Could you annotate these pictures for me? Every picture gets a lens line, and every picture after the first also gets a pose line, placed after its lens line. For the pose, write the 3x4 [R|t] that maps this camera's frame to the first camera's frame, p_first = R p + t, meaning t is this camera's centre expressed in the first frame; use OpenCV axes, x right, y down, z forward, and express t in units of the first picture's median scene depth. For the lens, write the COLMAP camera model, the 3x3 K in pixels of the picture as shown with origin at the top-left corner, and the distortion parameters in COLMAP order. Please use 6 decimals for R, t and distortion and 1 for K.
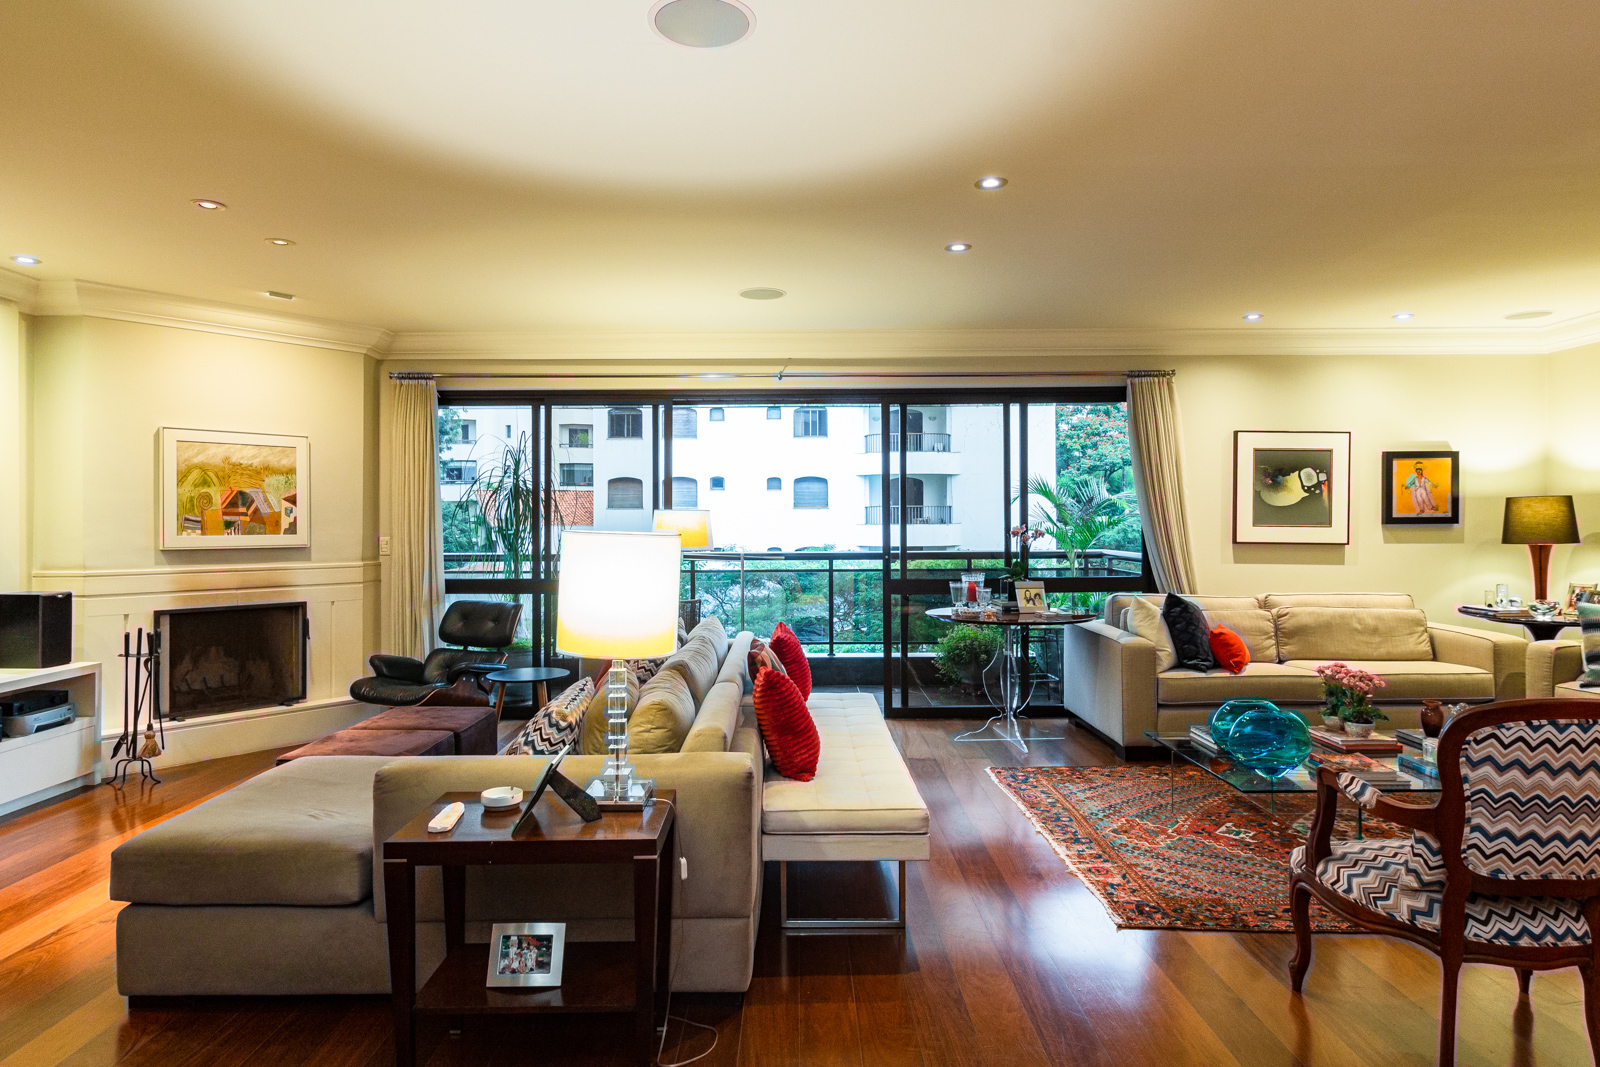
lens RADIAL K [[942.3, 0, 800.0], [0, 942.3, 533.5], [0, 0, 1]] dist [0.001882, 0.000628]
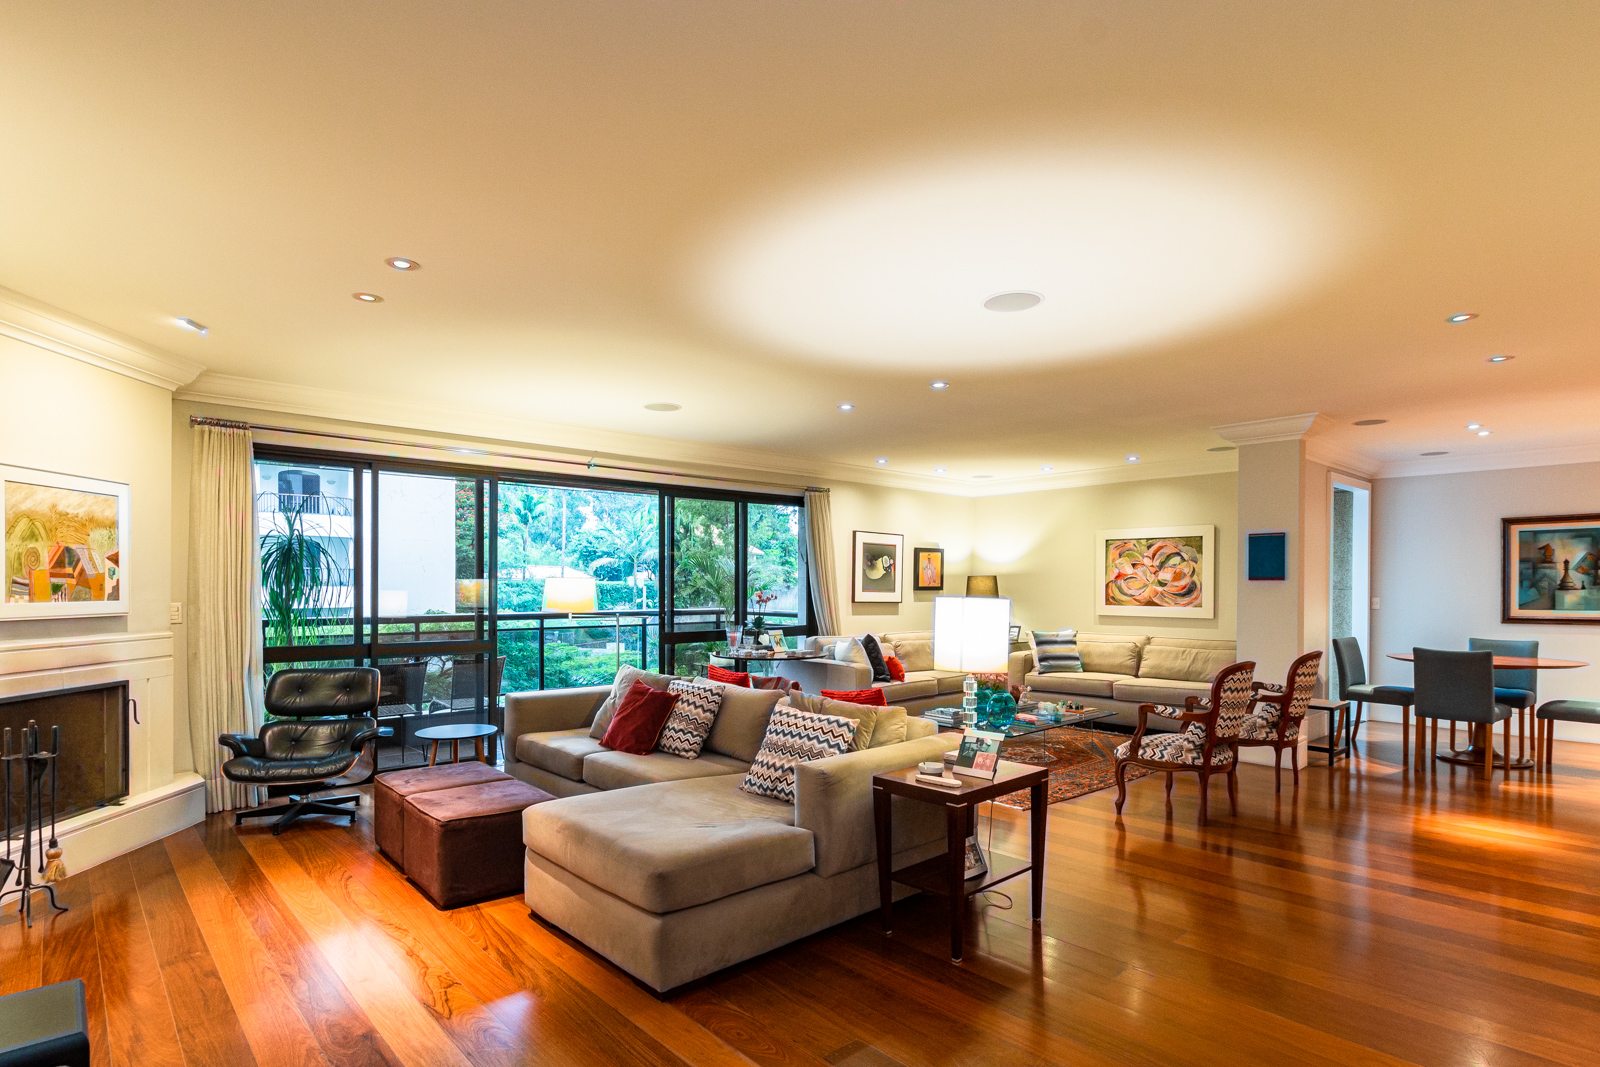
lens RADIAL K [[817.7, 0, 797.1], [0, 817.7, 600.2], [0, 0, 1]] dist [0.001811, -0.000468]
pose [[0.743248, -0.005834, 0.668990, -0.571006], [0.001350, 0.999973, 0.007220, -0.003683], [-0.669015, -0.004463, 0.743236, 0.059122]]
